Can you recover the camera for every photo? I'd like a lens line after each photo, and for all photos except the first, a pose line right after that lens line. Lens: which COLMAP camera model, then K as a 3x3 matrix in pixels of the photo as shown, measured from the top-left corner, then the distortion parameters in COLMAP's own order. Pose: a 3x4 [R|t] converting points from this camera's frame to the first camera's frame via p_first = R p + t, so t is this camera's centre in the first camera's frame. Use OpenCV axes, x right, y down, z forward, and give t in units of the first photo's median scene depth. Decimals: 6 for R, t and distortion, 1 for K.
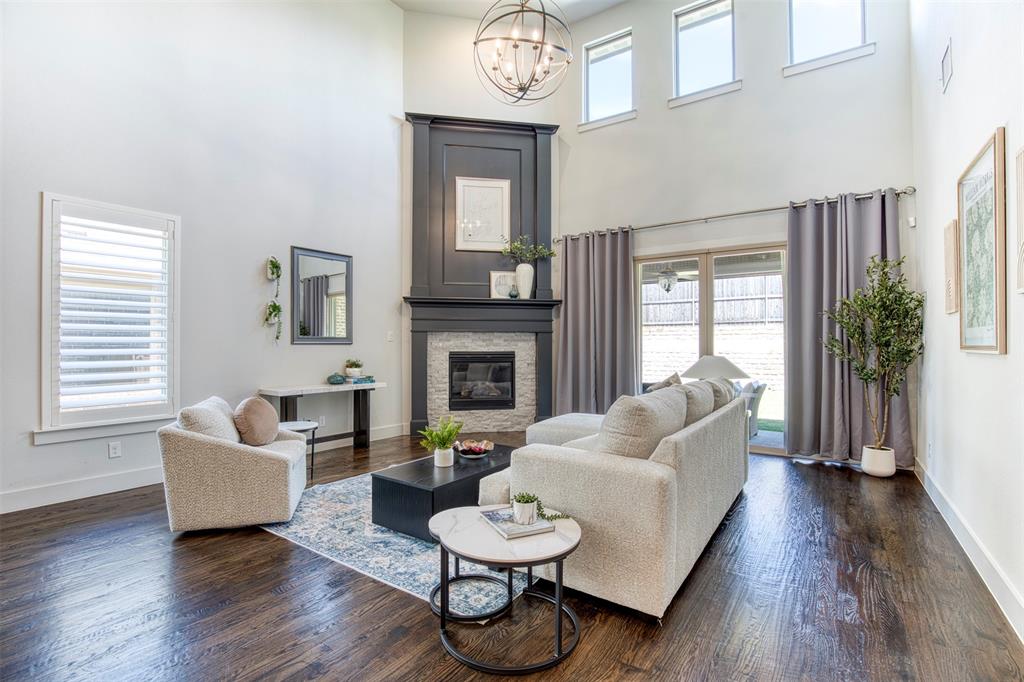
lens RADIAL K [[470.5, 0, 510.2], [0, 470.5, 341.8], [0, 0, 1]] dist [-0.032557, 0.004958]
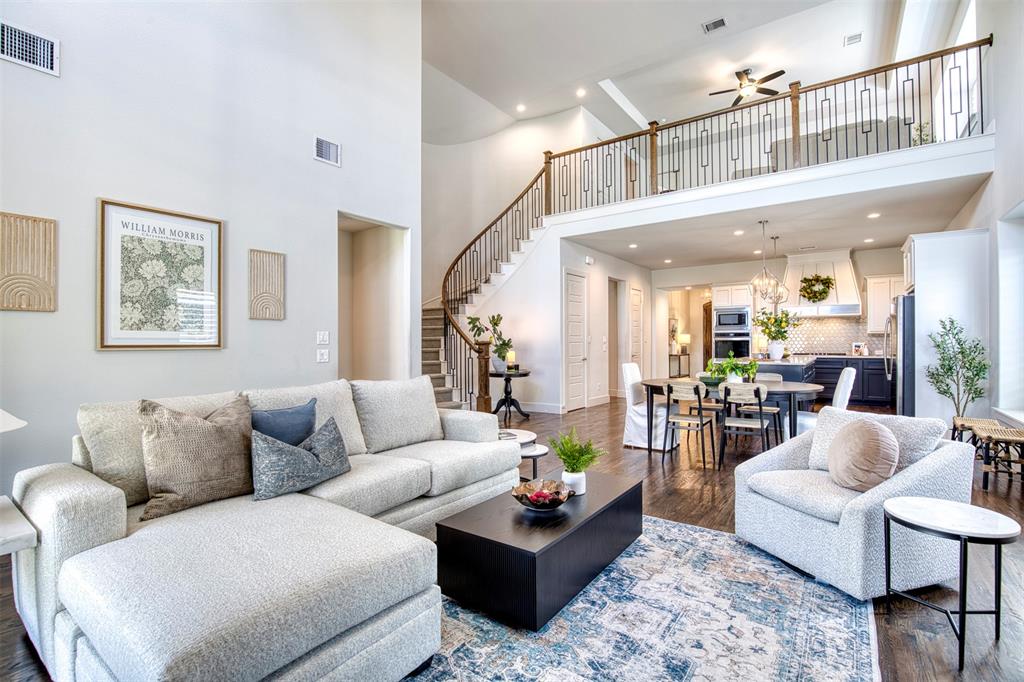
lens RADIAL K [[470.5, 0, 512.8], [0, 470.5, 342.4], [0, 0, 1]] dist [-0.032557, 0.004958]
pose [[-0.999802, 0.004180, 0.019475, -0.027640], [0.003994, 0.999946, -0.009559, 0.007232], [-0.019513, -0.009479, -0.999765, 0.928726]]
